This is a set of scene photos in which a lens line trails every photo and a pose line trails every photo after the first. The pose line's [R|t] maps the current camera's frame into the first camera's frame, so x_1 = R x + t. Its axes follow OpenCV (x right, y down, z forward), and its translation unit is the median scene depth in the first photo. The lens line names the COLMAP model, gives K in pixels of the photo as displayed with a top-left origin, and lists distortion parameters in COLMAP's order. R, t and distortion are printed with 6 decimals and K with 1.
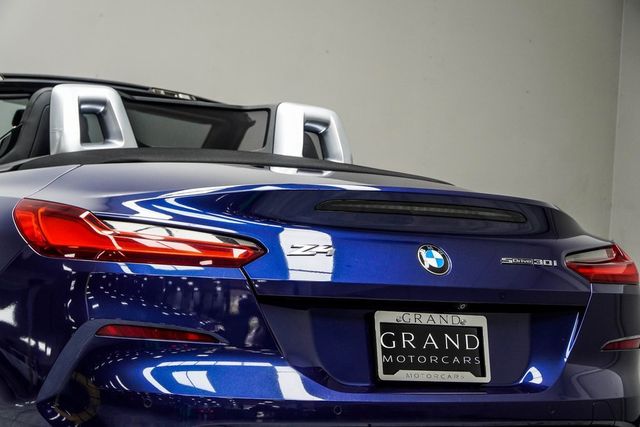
lens RADIAL K [[2300.3, 0, 320.2], [0, 2300.3, 214.4], [0, 0, 1]] dist [-0.647107, 0.000000]
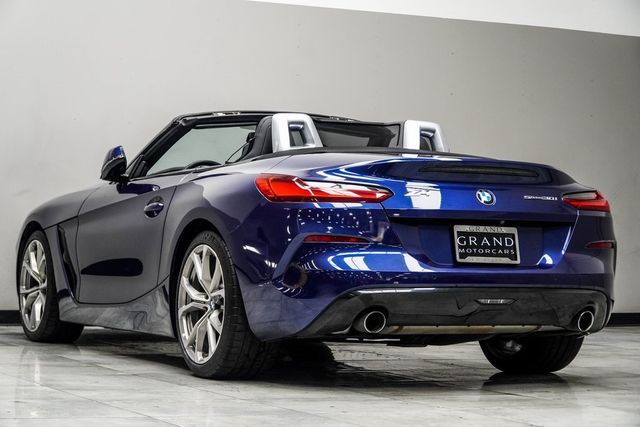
lens RADIAL K [[1576.1, 0, 319.3], [0, 1576.1, 211.7], [0, 0, 1]] dist [0.082932, 0.000000]
pose [[0.995970, -0.030944, -0.084178, 0.022643], [0.030945, 0.999520, -0.001293, 0.029091], [0.084178, -0.001317, 0.996450, -0.268186]]
